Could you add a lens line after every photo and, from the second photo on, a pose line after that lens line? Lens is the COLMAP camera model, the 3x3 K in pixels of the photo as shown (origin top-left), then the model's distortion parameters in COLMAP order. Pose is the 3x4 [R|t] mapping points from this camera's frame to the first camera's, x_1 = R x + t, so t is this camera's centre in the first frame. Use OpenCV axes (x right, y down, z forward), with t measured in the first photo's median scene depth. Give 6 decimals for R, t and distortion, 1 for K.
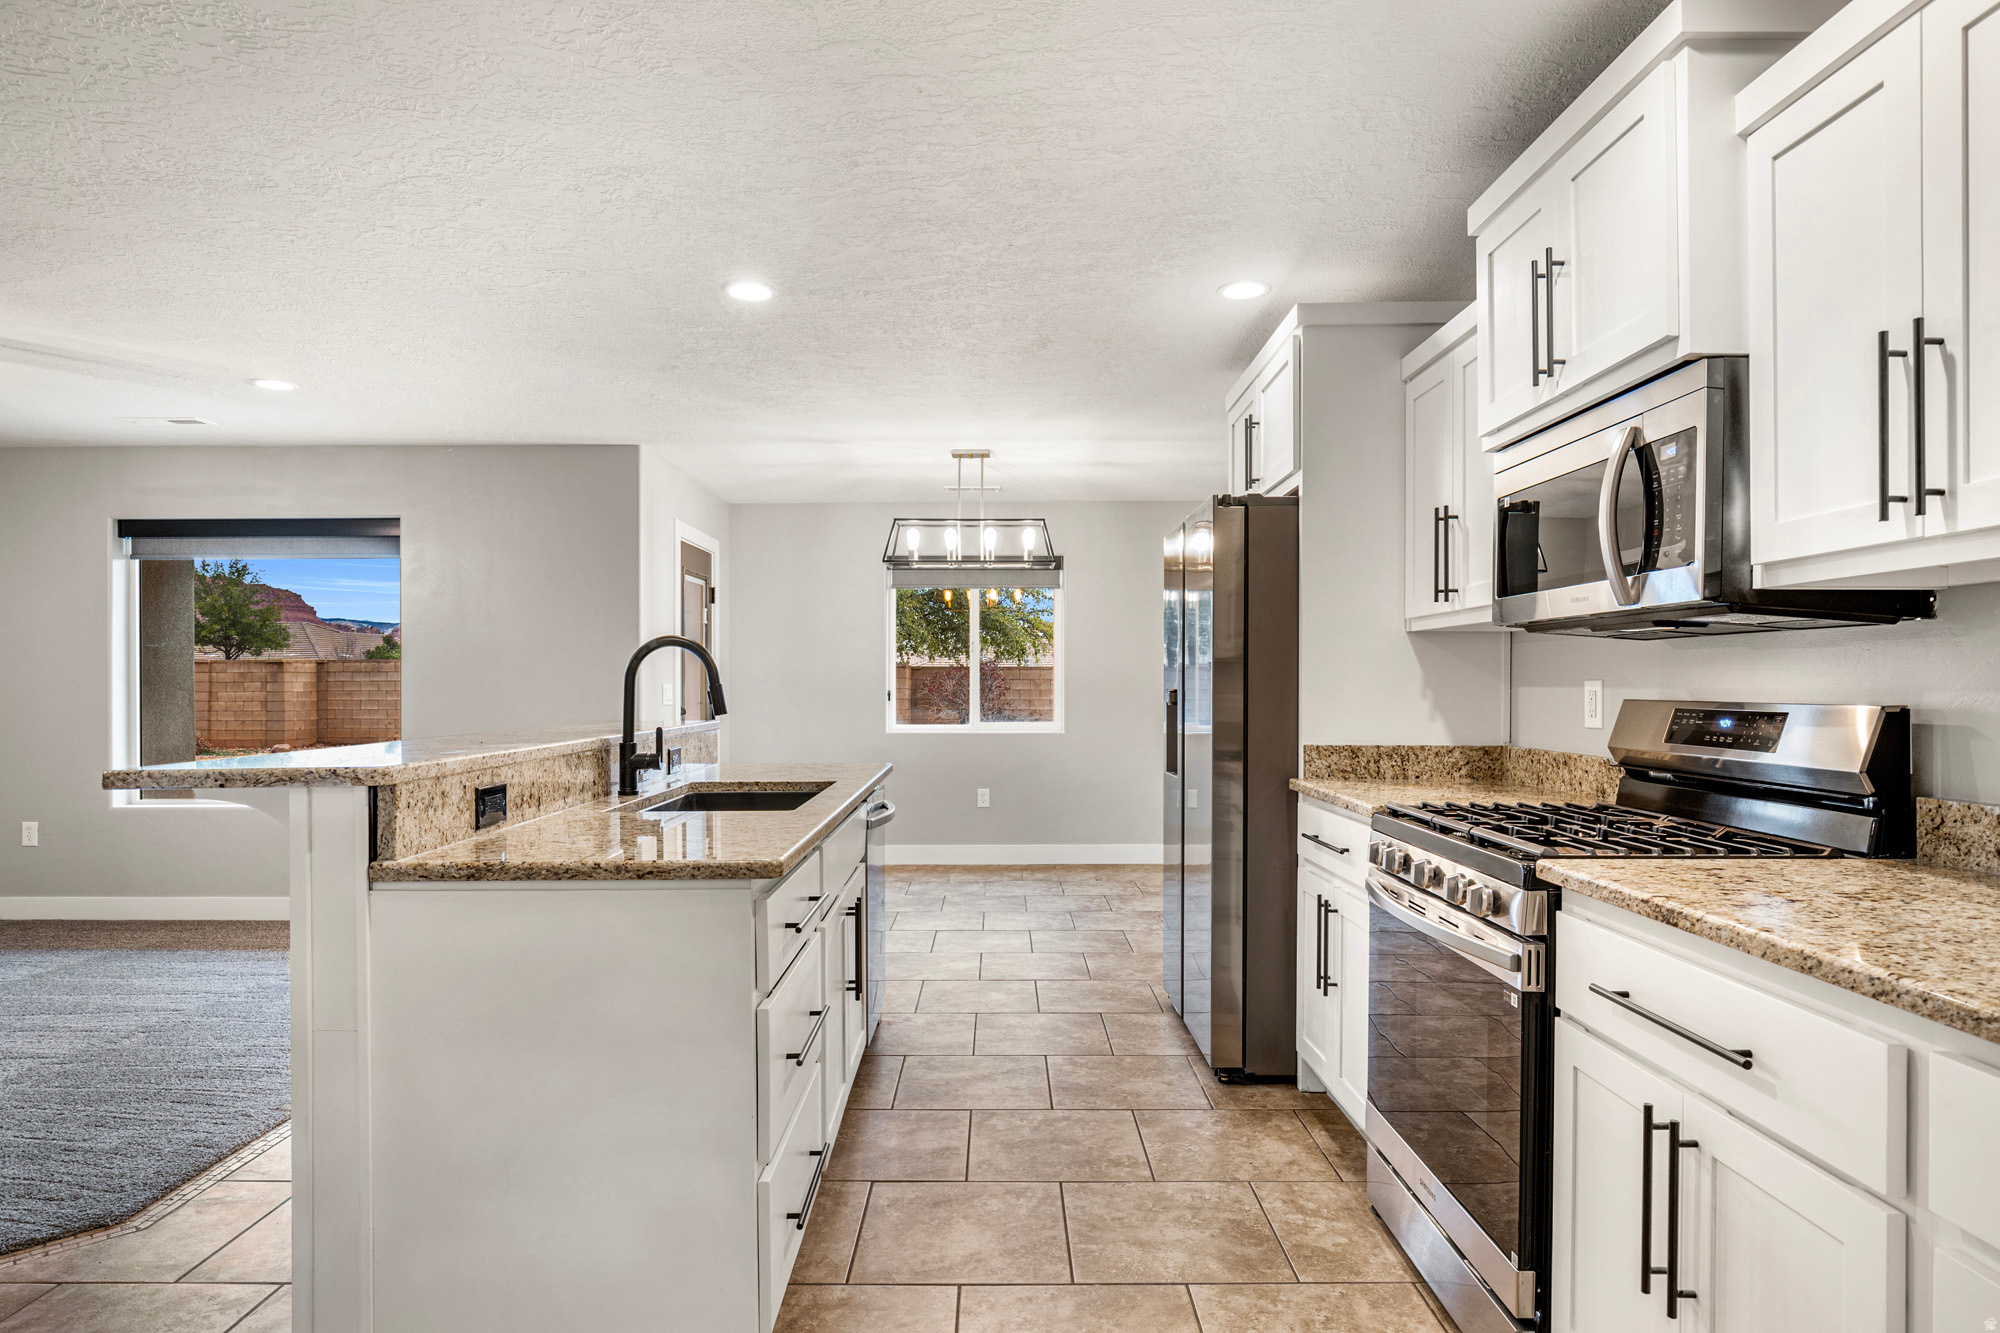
lens RADIAL K [[1105.9, 0, 993.2], [0, 1105.9, 670.1], [0, 0, 1]] dist [-0.014815, 0.002933]
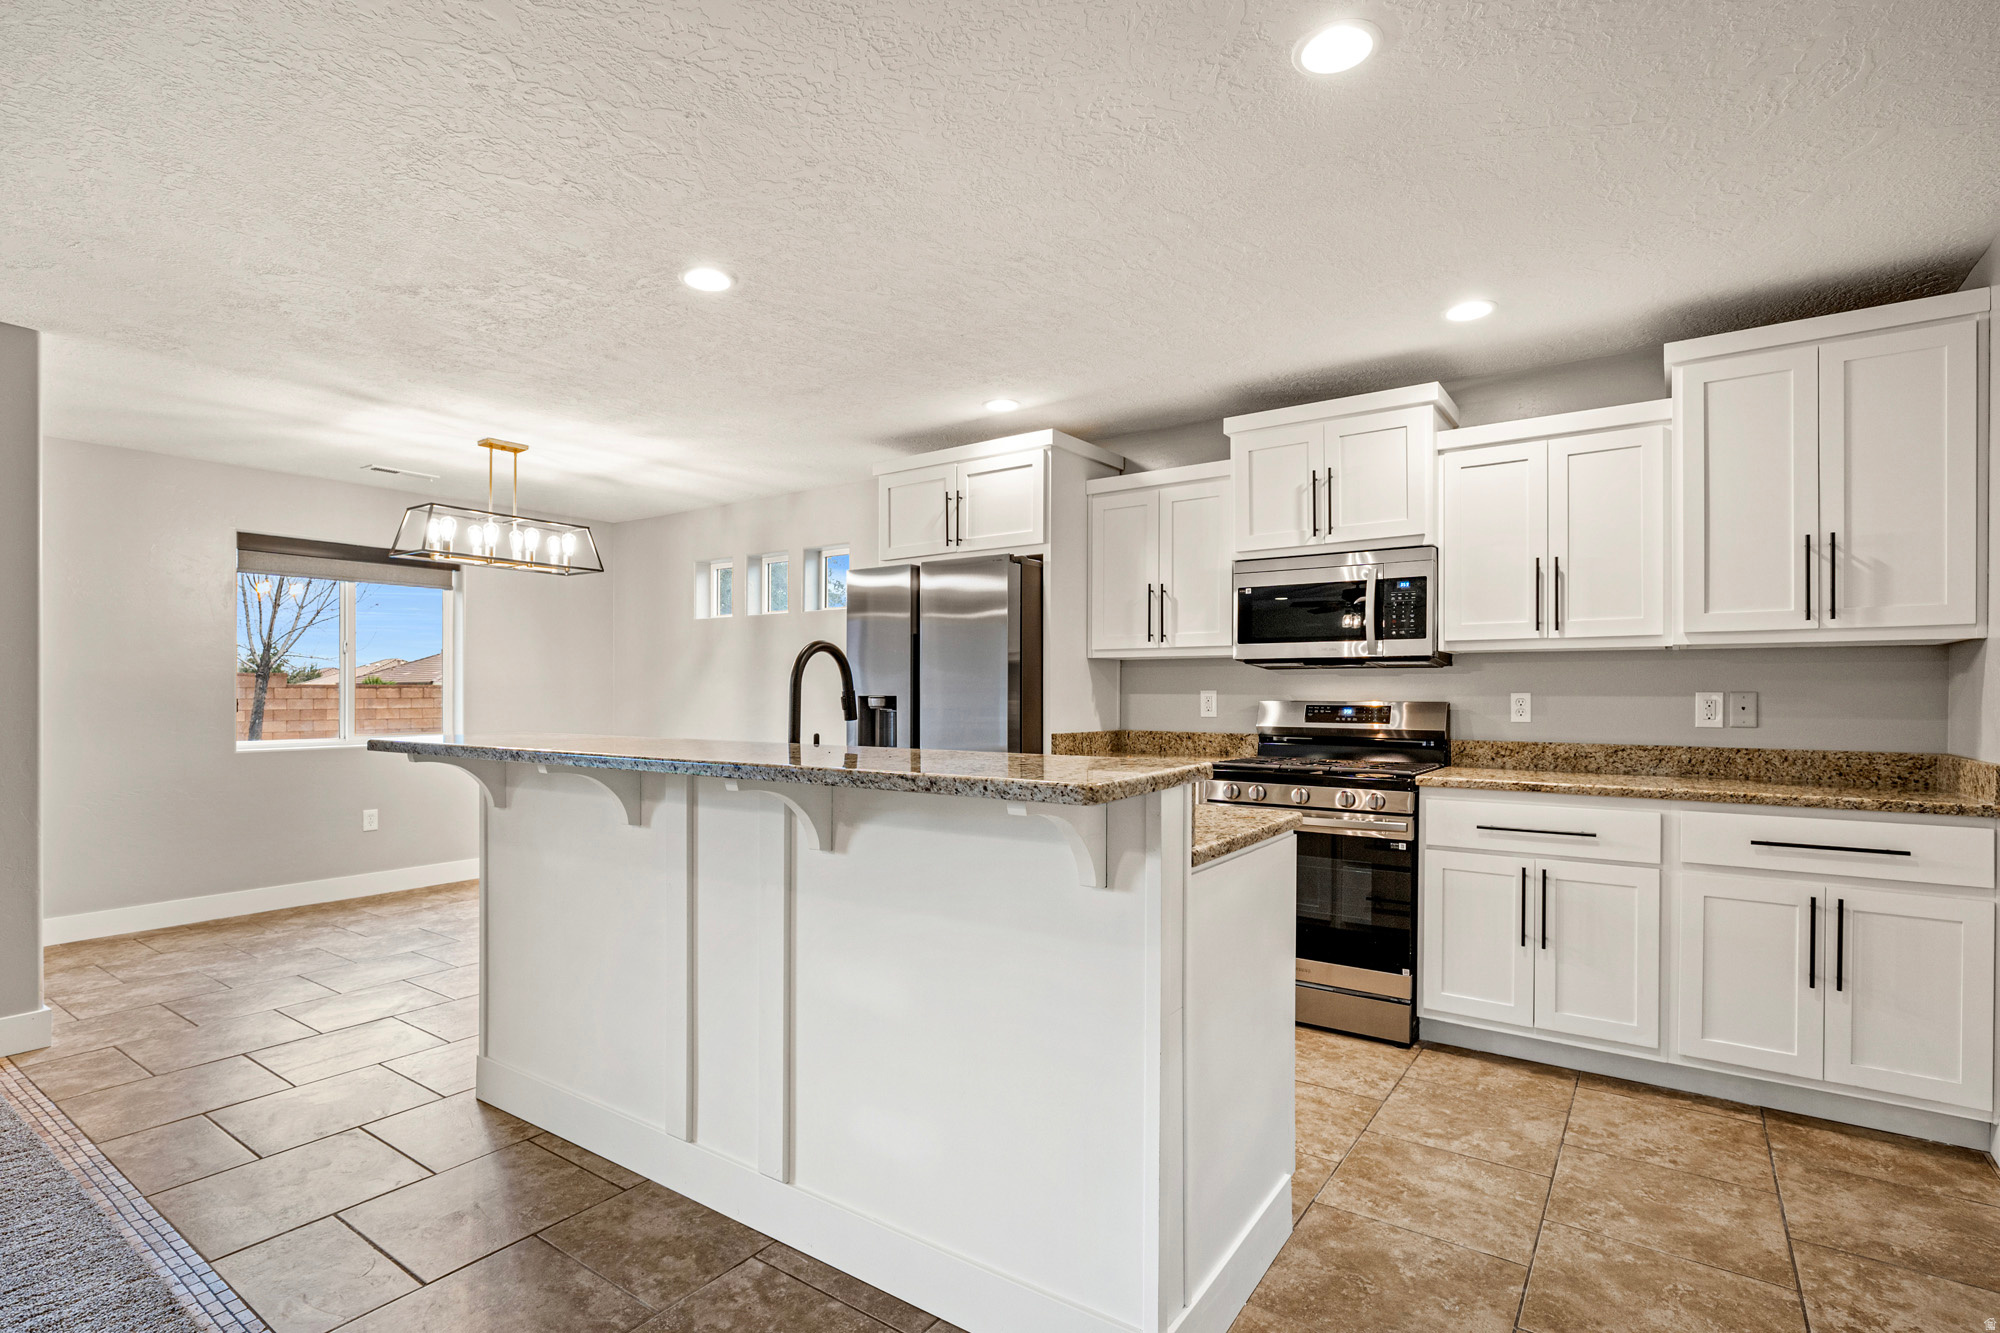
lens RADIAL K [[966.5, 0, 993.6], [0, 966.5, 679.8], [0, 0, 1]] dist [-0.000457, 0.000075]
pose [[0.571271, 0.013171, 0.820656, -0.815966], [-0.013508, 0.999887, -0.006644, 0.006279], [-0.820650, -0.007290, 0.571384, 0.336052]]
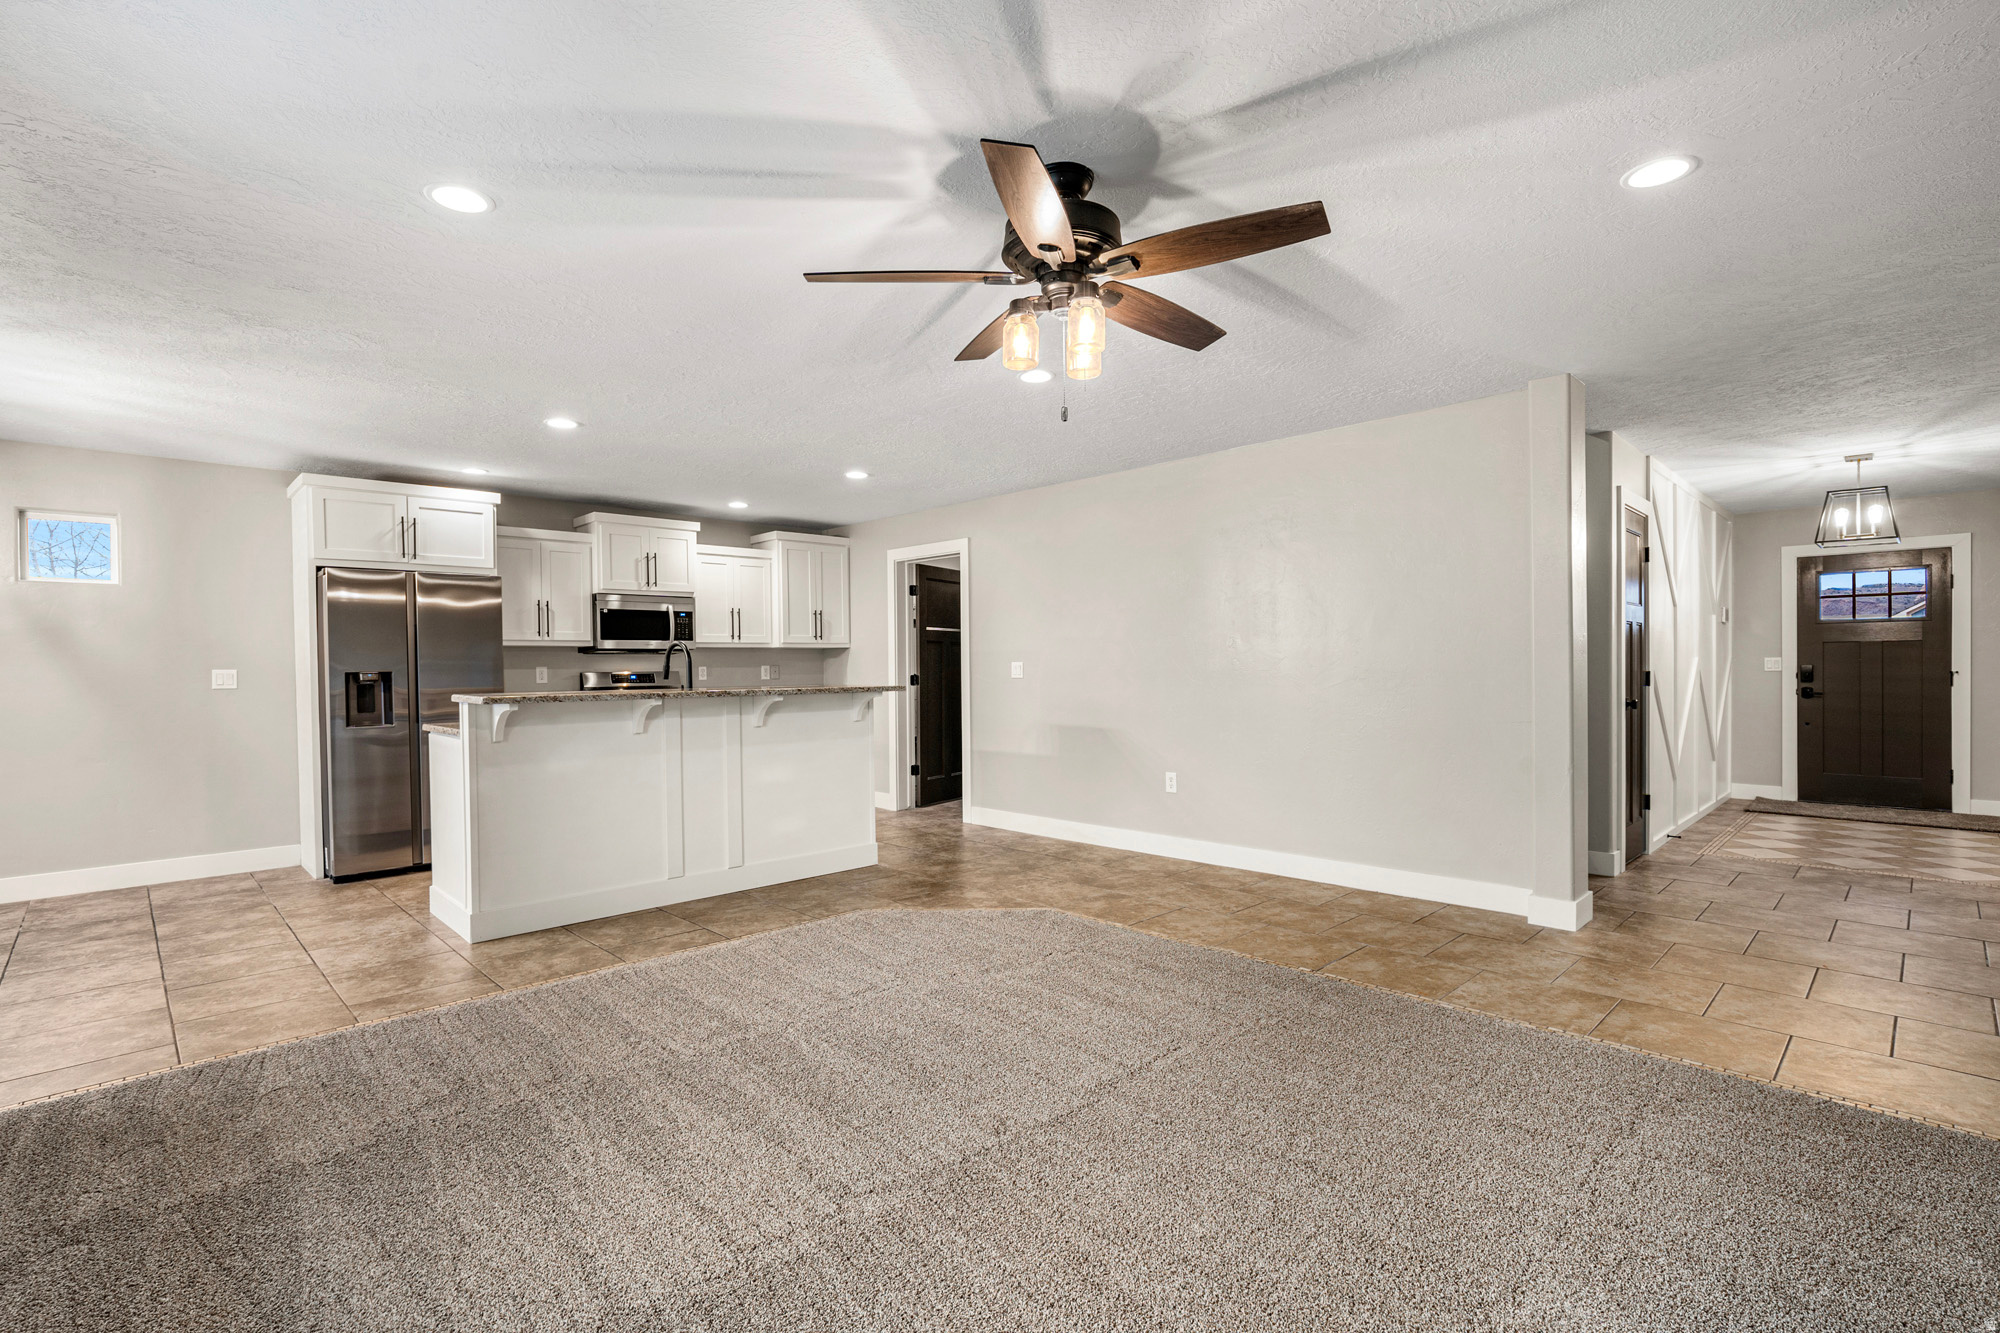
lens RADIAL K [[918.8, 0, 997.3], [0, 918.8, 676.9], [0, 0, 1]] dist [-0.023285, 0.000130]
pose [[-0.704770, 0.003343, 0.709428, -1.721593], [0.004713, 0.999989, -0.000031, 0.035805], [-0.709420, 0.003322, -0.704778, 1.591356]]
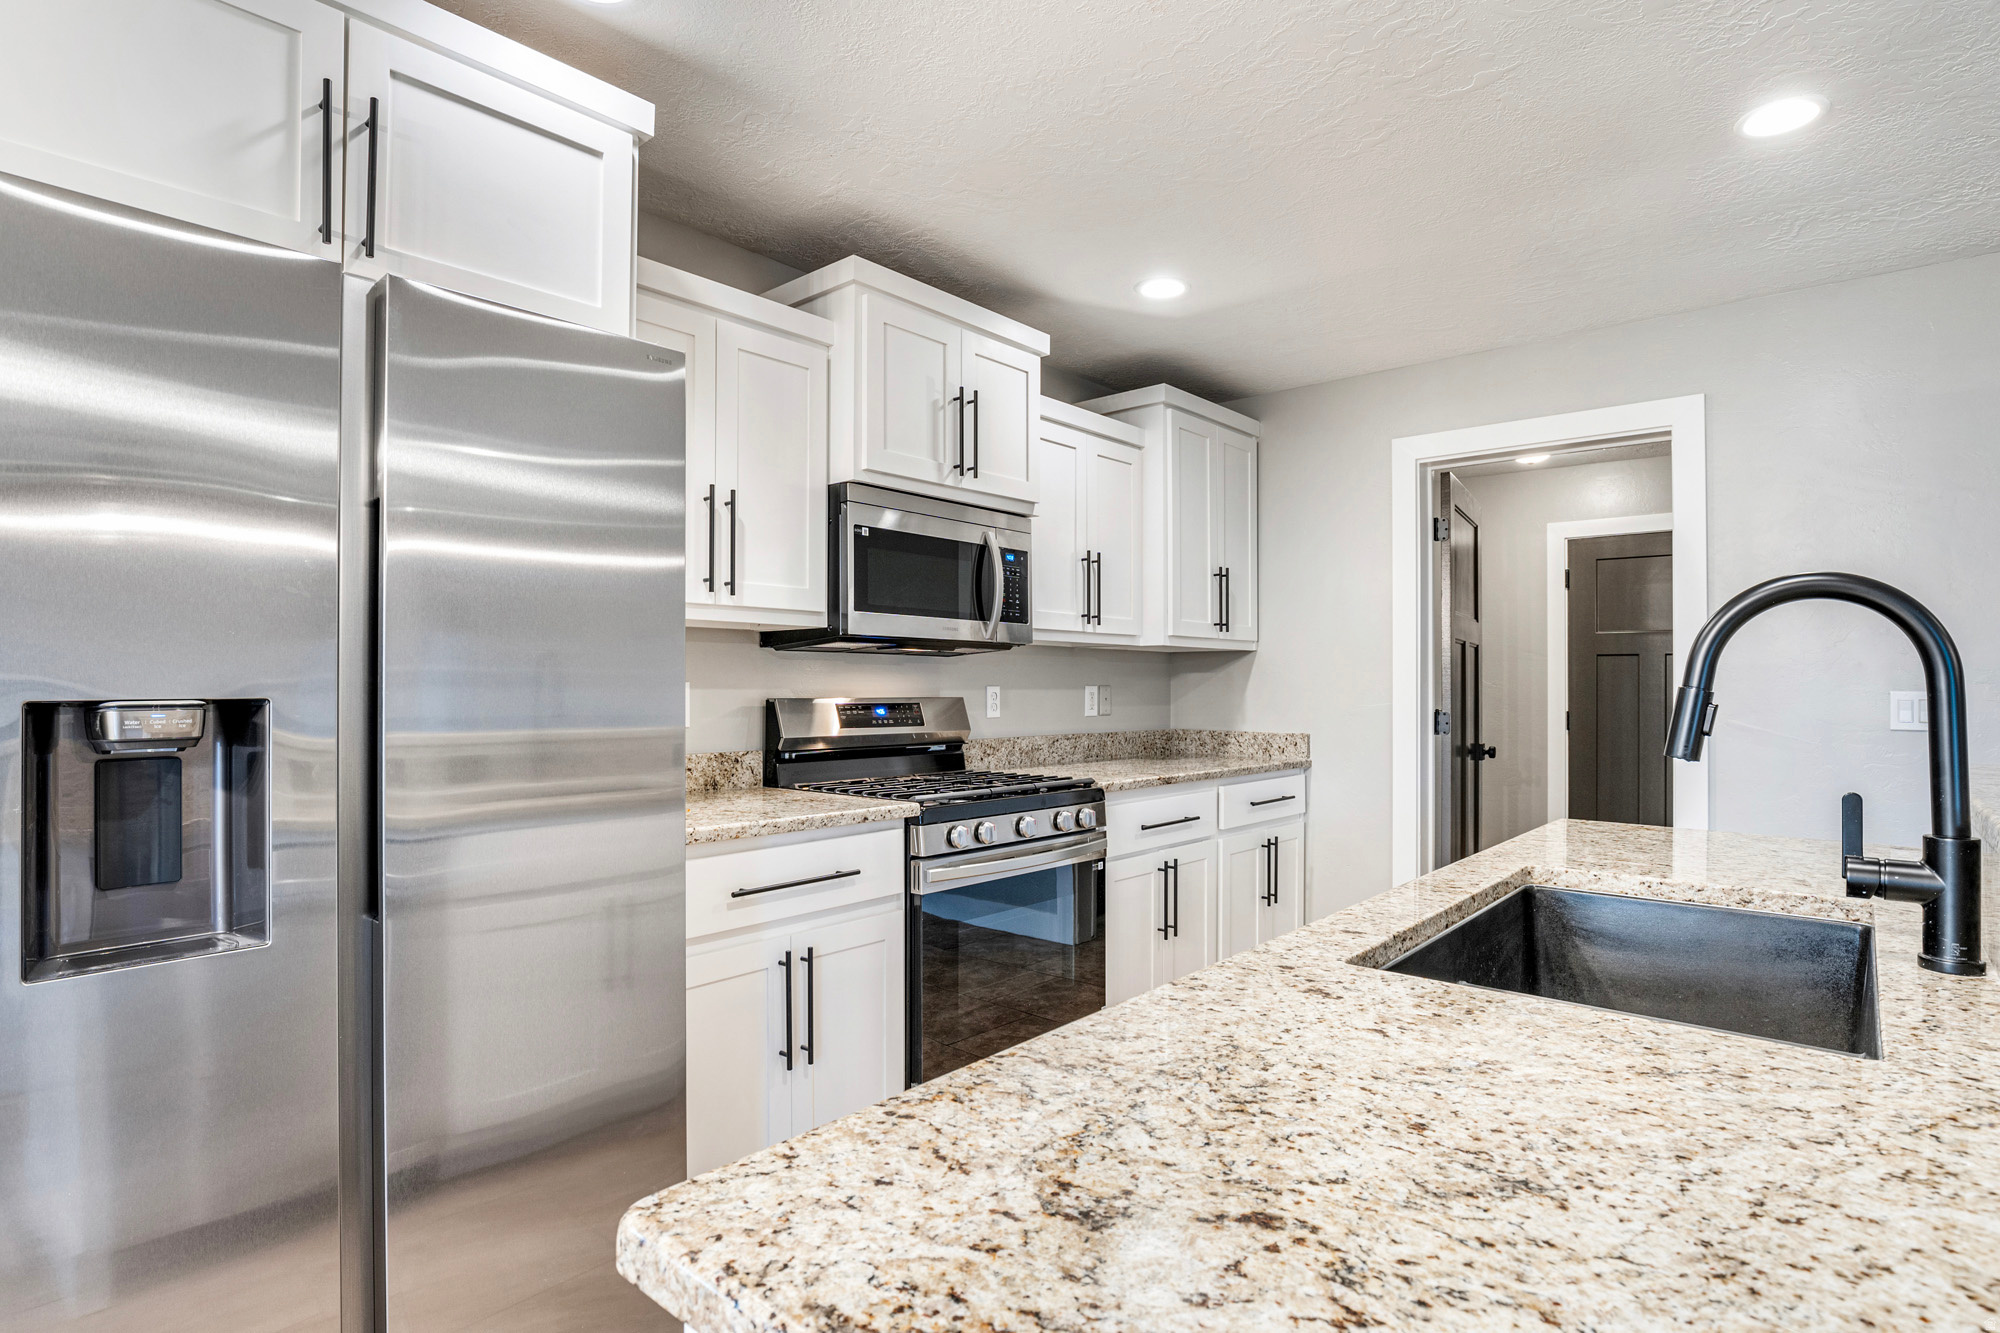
lens RADIAL K [[1010.0, 0, 995.5], [0, 1010.0, 675.6], [0, 0, 1]] dist [-0.026542, 0.000585]
pose [[-0.756212, 0.004344, 0.654313, -0.264267], [-0.011727, 0.999727, -0.020191, 0.016360], [-0.654222, -0.022942, -0.755955, 1.319485]]
